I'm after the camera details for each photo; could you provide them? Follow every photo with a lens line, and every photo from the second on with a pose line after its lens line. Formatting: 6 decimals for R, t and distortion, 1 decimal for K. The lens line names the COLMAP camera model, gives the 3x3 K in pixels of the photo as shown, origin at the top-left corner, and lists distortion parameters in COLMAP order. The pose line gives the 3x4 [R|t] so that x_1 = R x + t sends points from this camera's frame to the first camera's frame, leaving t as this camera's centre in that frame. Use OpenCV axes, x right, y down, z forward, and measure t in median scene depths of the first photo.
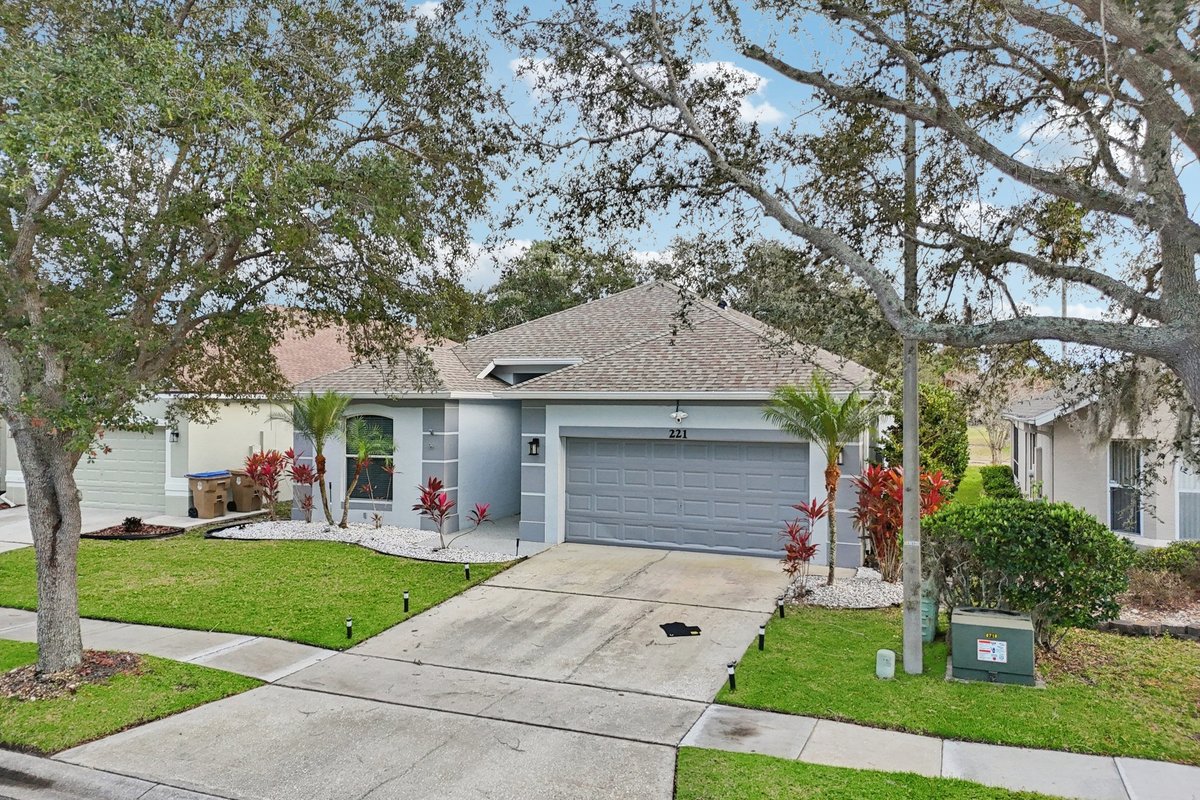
lens RADIAL K [[1033.6, 0, 621.1], [0, 1033.6, 399.9], [0, 0, 1]] dist [0.095184, -0.129855]
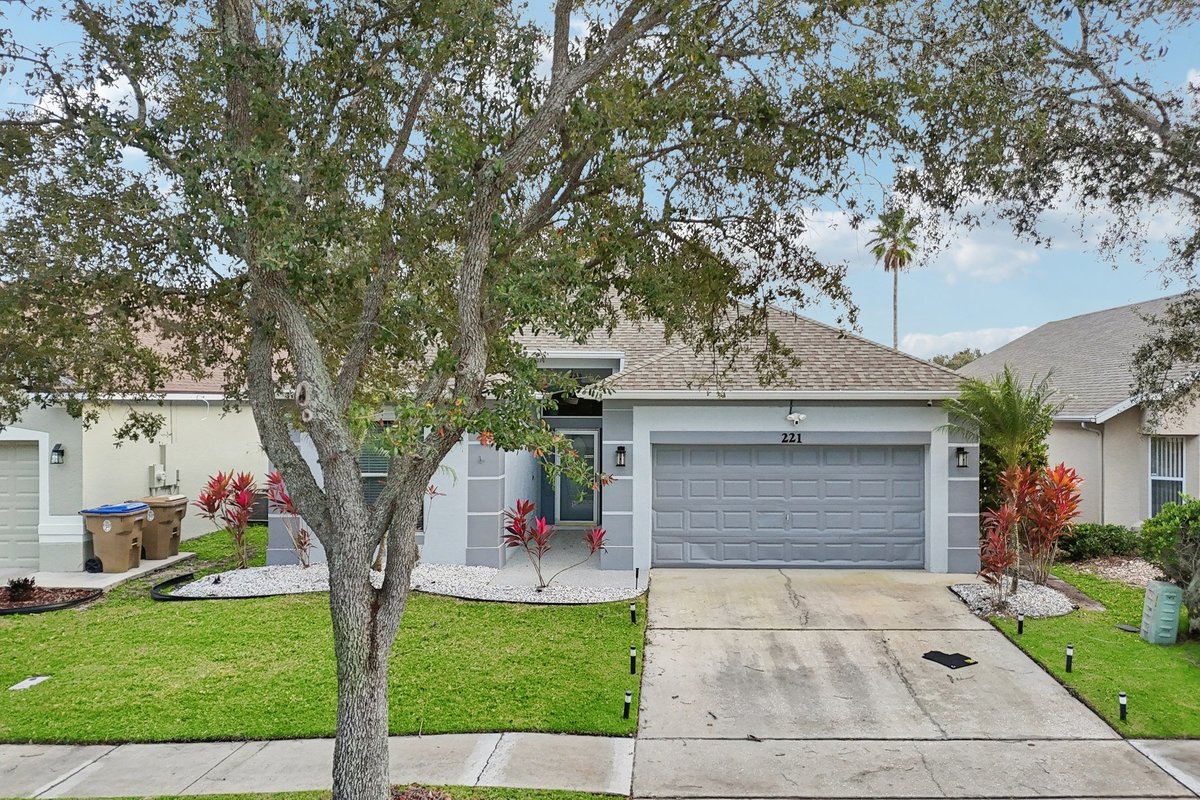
lens RADIAL K [[1033.6, 0, 621.1], [0, 1033.6, 399.9], [0, 0, 1]] dist [0.095184, -0.129855]
pose [[0.893344, -0.002167, 0.449368, -0.613117], [0.002015, 0.999998, 0.000815, -0.001501], [-0.449369, 0.000177, 0.893346, 0.338099]]
